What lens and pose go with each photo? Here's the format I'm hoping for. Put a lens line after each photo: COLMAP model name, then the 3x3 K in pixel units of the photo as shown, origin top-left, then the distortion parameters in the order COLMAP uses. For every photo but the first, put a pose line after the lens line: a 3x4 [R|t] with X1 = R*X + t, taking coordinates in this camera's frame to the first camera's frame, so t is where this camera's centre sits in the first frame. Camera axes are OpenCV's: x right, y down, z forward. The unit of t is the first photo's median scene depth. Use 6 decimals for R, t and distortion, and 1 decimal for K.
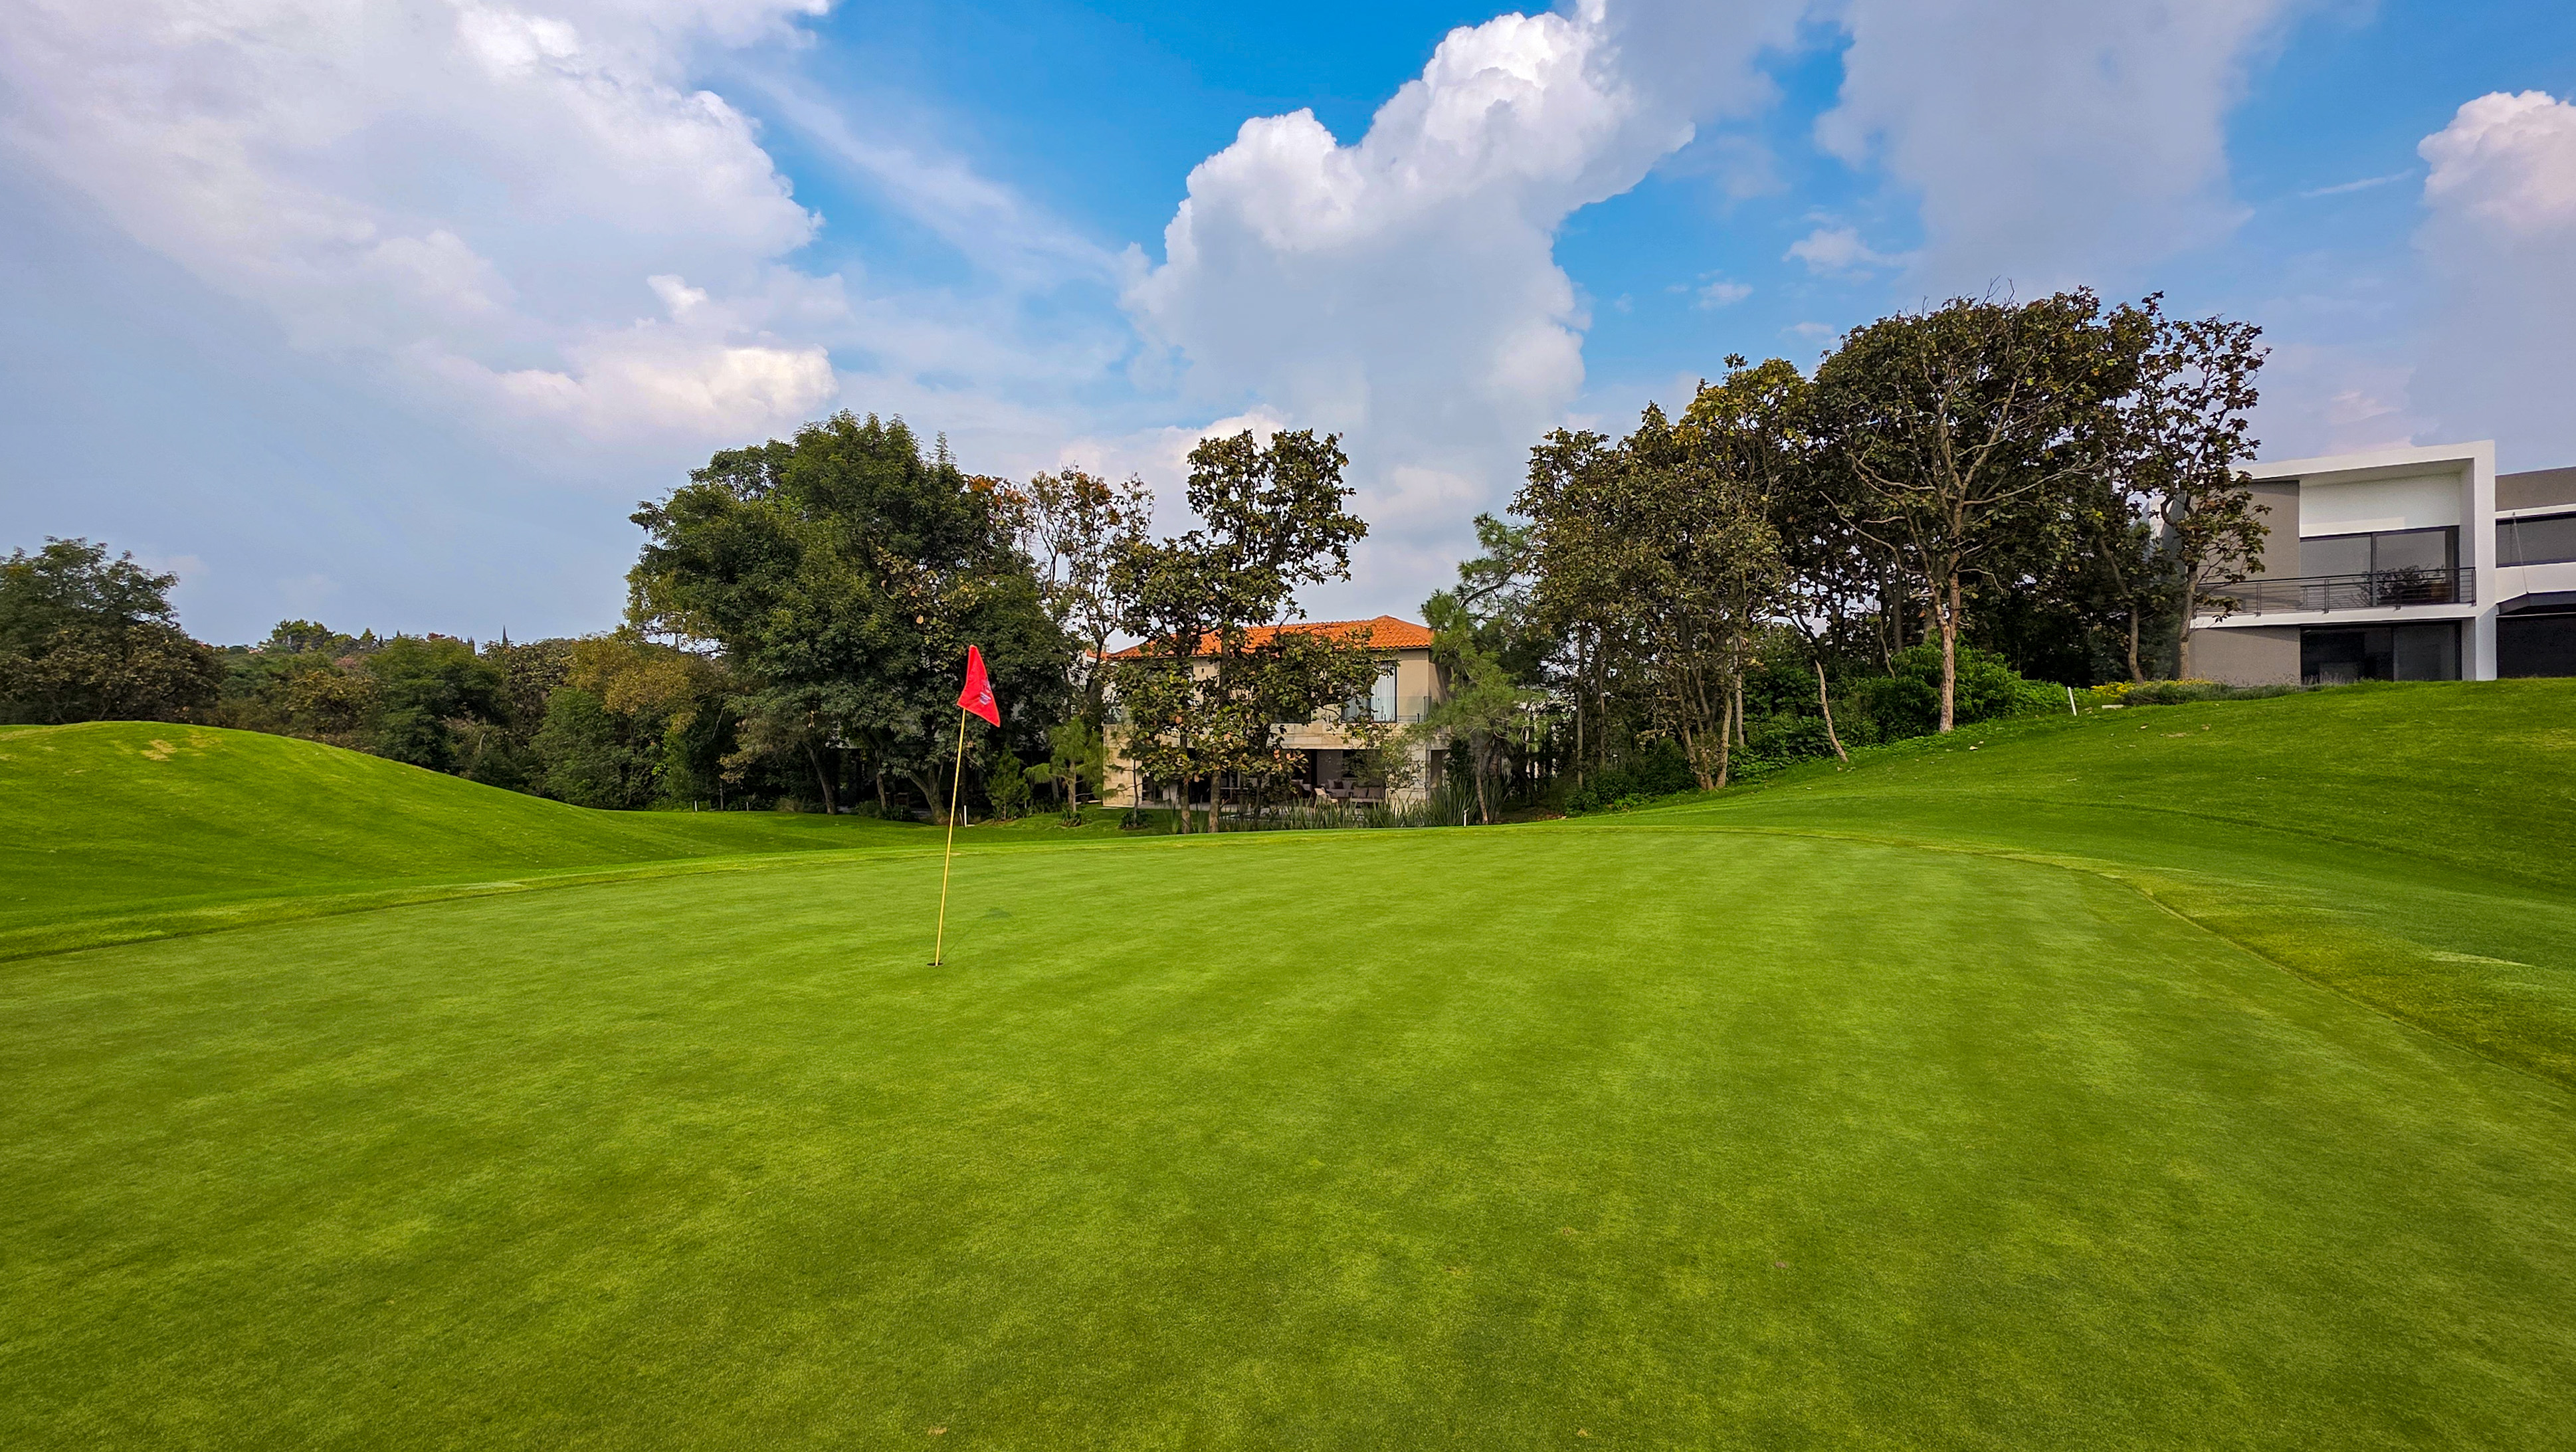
lens RADIAL K [[1059.5, 0, 1292.9], [0, 1059.5, 720.8], [0, 0, 1]] dist [0.000949, 0.000088]
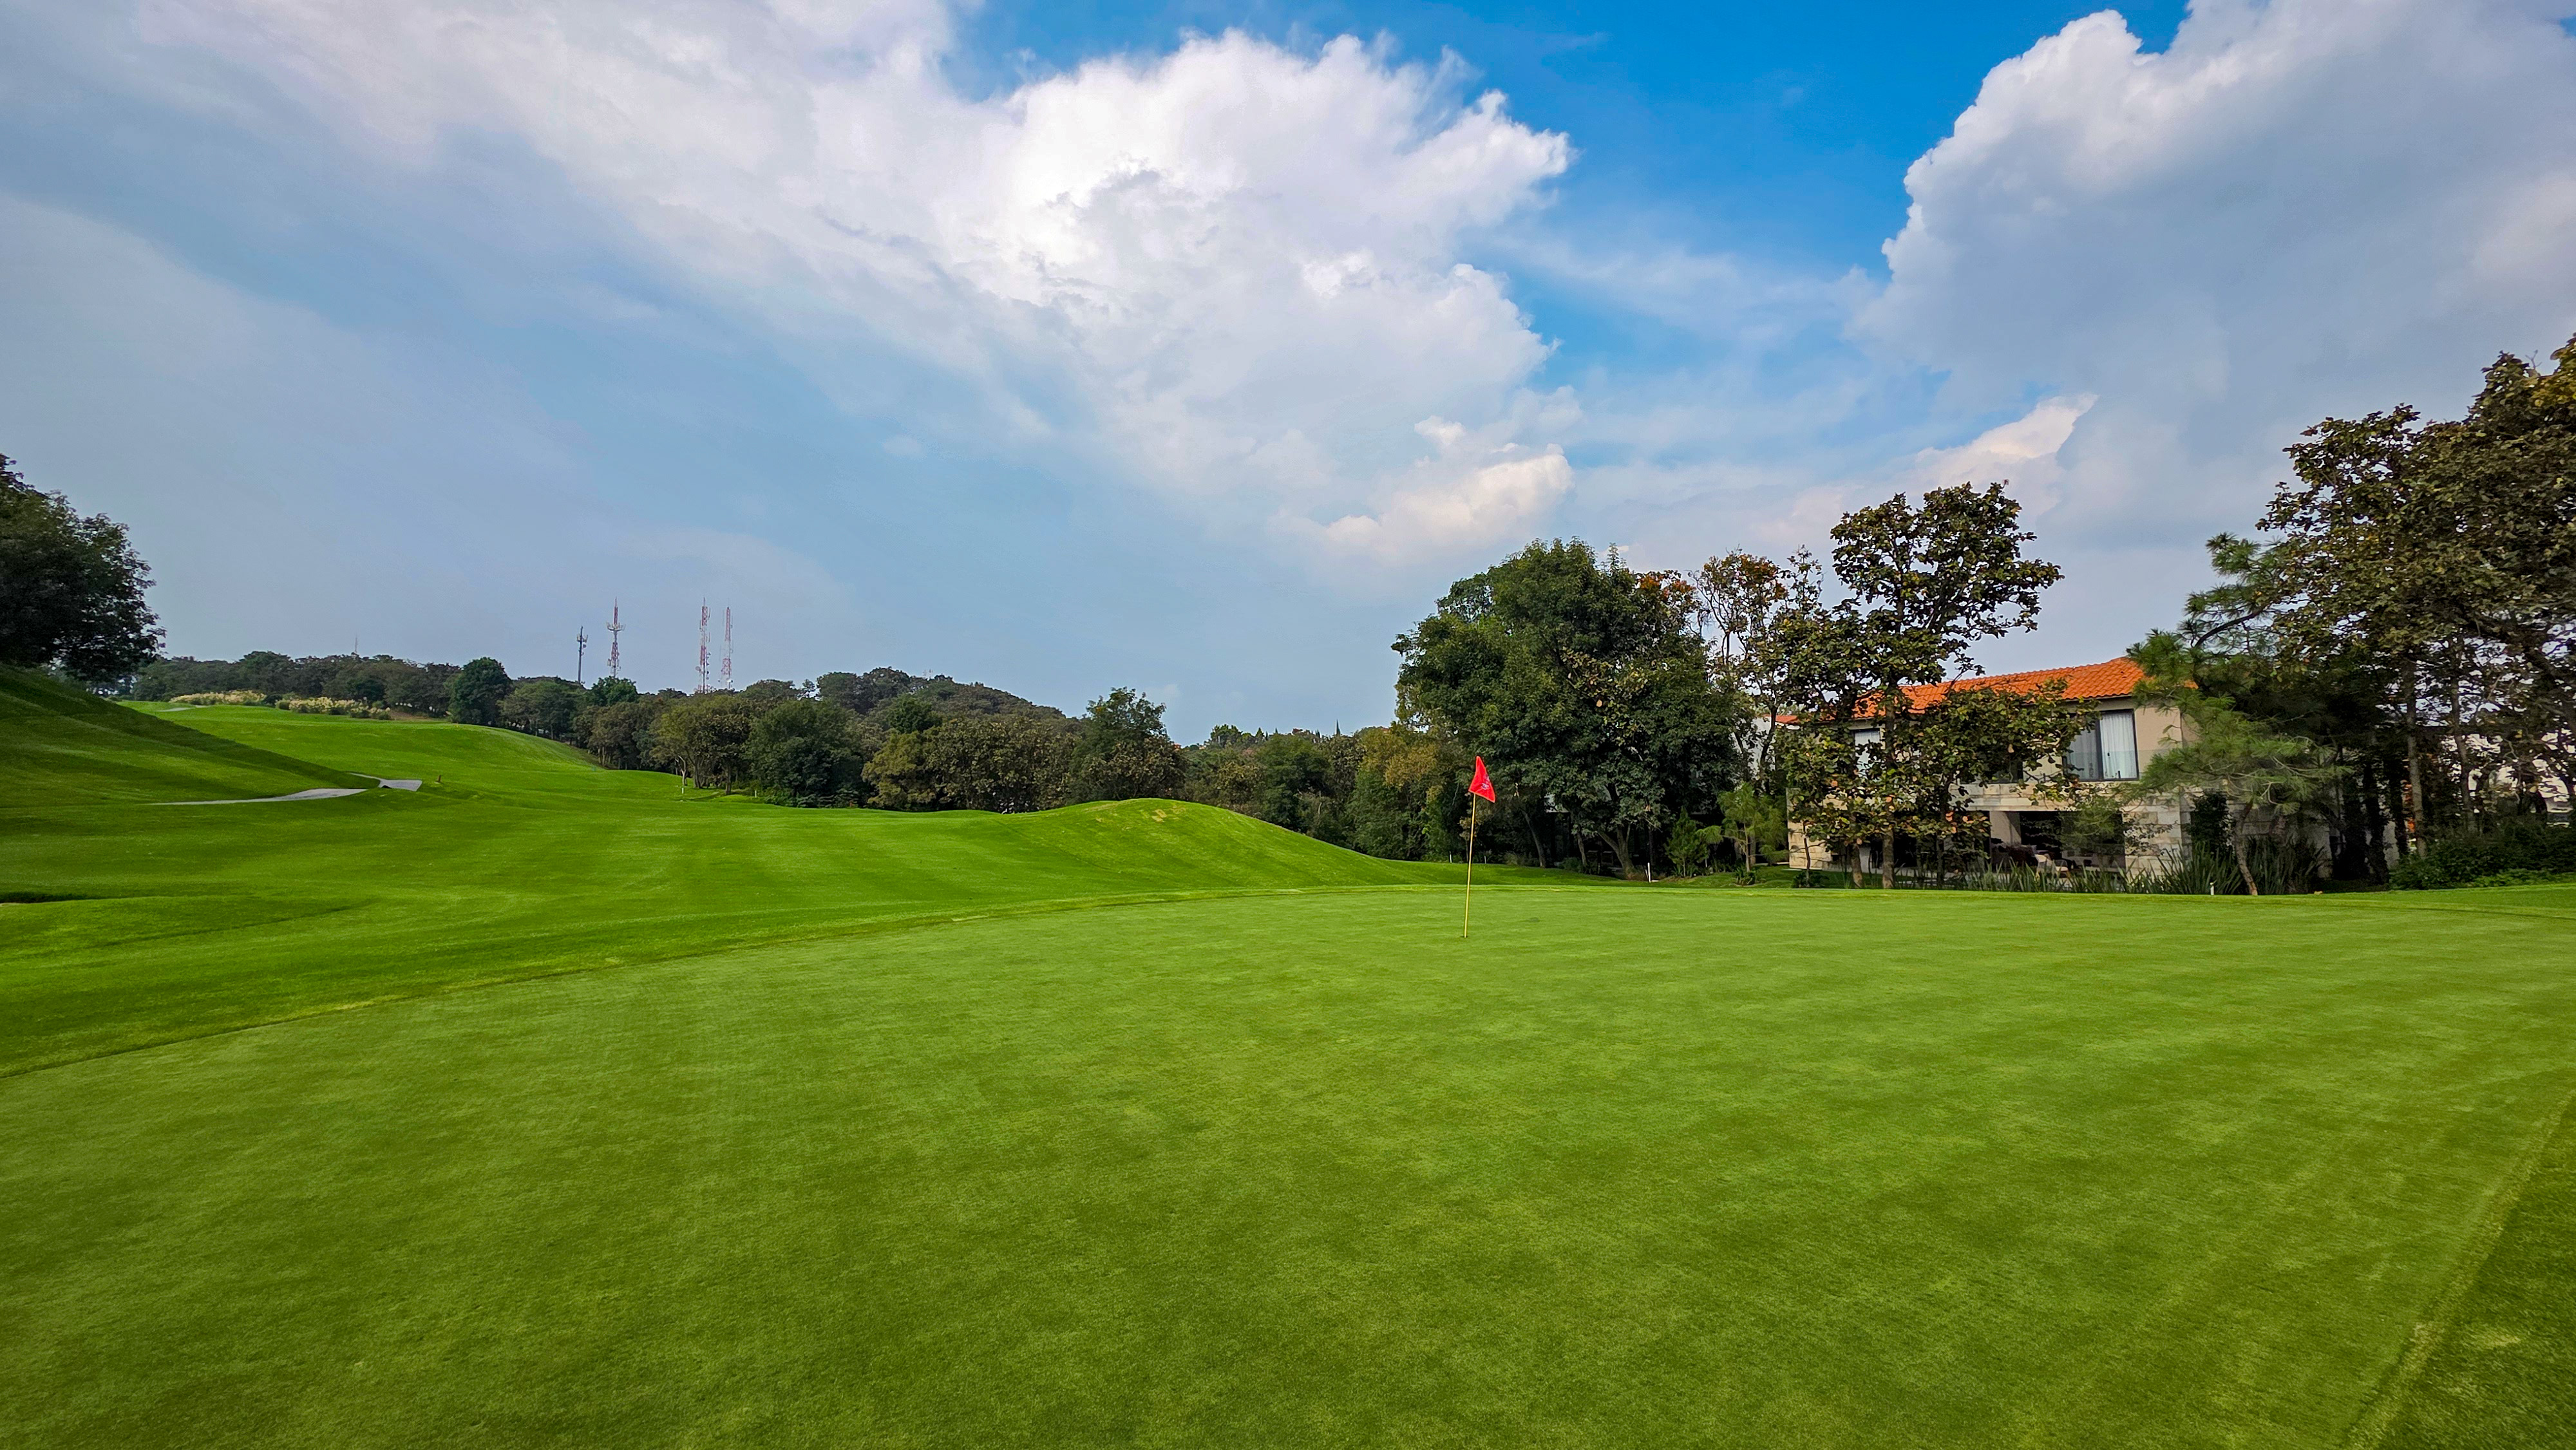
lens RADIAL K [[1059.3, 0, 1292.9], [0, 1059.3, 719.8], [0, 0, 1]] dist [0.000949, 0.000088]
pose [[0.769729, -0.060070, -0.635539, 0.132239], [0.021894, 0.997461, -0.067761, -0.004344], [0.637996, 0.038243, 0.769090, -0.126331]]
